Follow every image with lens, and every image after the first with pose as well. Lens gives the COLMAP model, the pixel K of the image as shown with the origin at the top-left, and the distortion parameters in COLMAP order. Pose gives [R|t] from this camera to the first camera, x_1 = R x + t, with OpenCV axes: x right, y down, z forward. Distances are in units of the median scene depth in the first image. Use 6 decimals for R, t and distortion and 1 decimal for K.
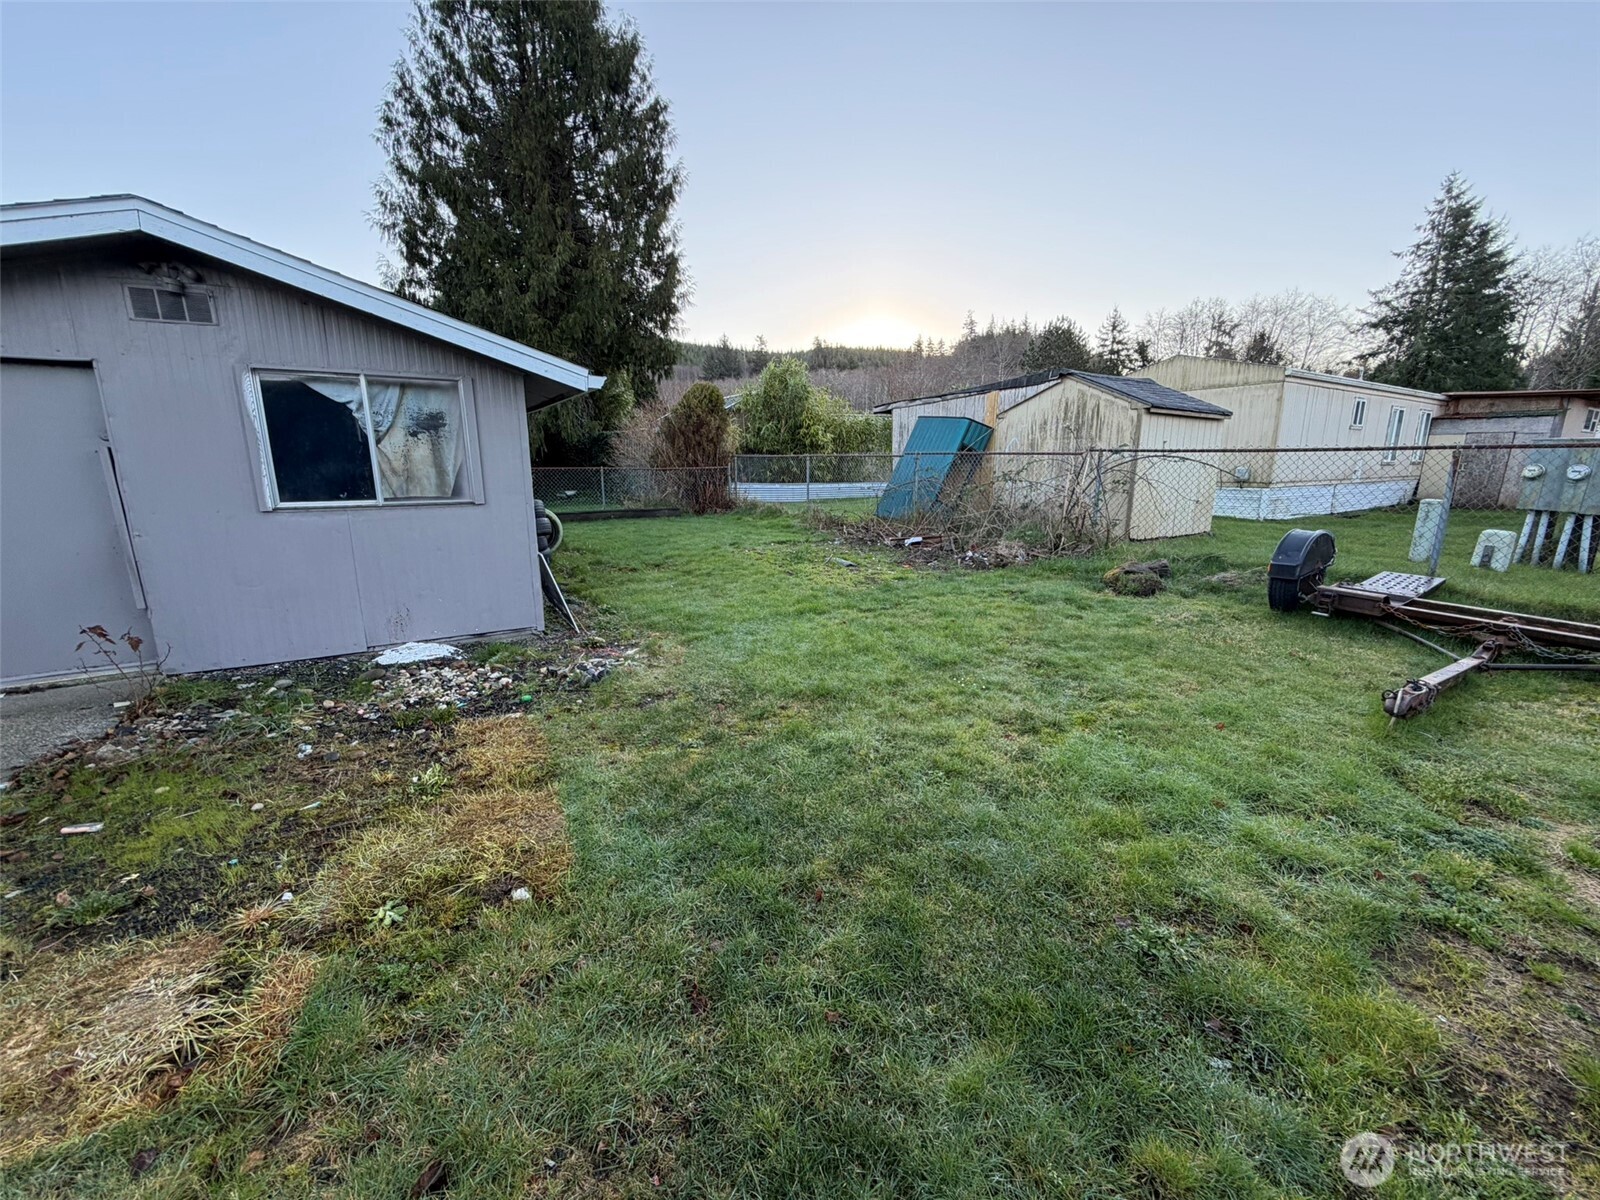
lens RADIAL K [[637.3, 0, 800.0], [0, 637.3, 600.0], [0, 0, 1]] dist [-0.000843, 0.000402]
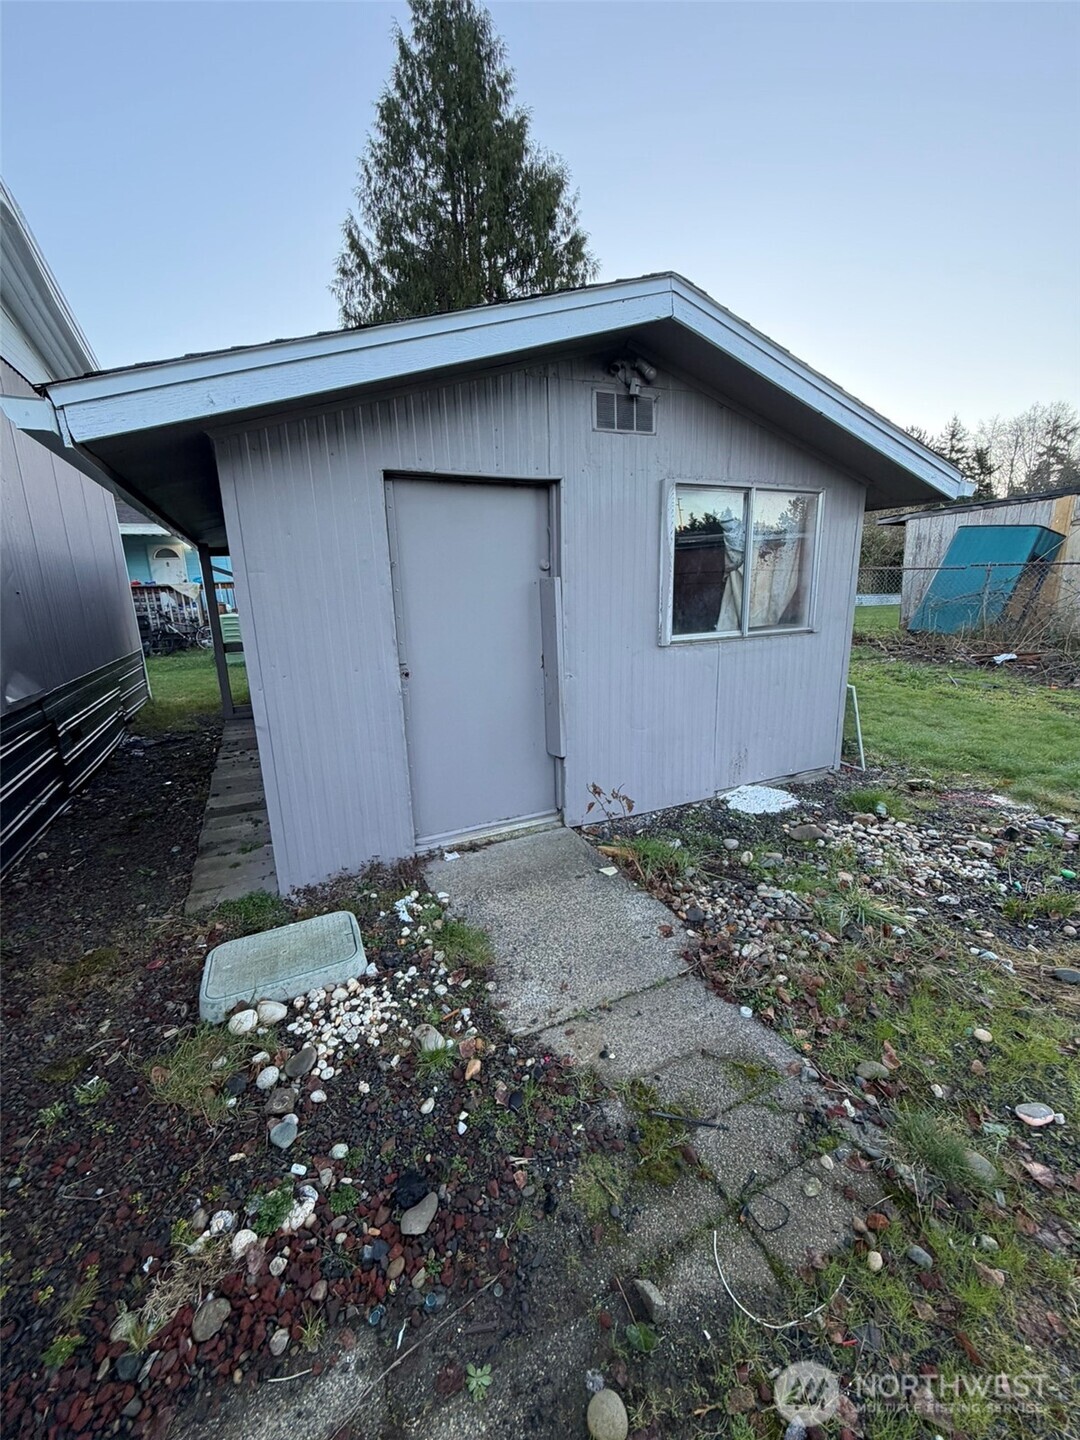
lens RADIAL K [[573.5, 0, 540.0], [0, 573.5, 720.0], [0, 0, 1]] dist [-0.000843, 0.000402]
pose [[0.994103, 0.002909, -0.108403, -0.799576], [0.000194, 0.999591, 0.028603, -0.050522], [0.108442, -0.028456, 0.993695, 0.153869]]
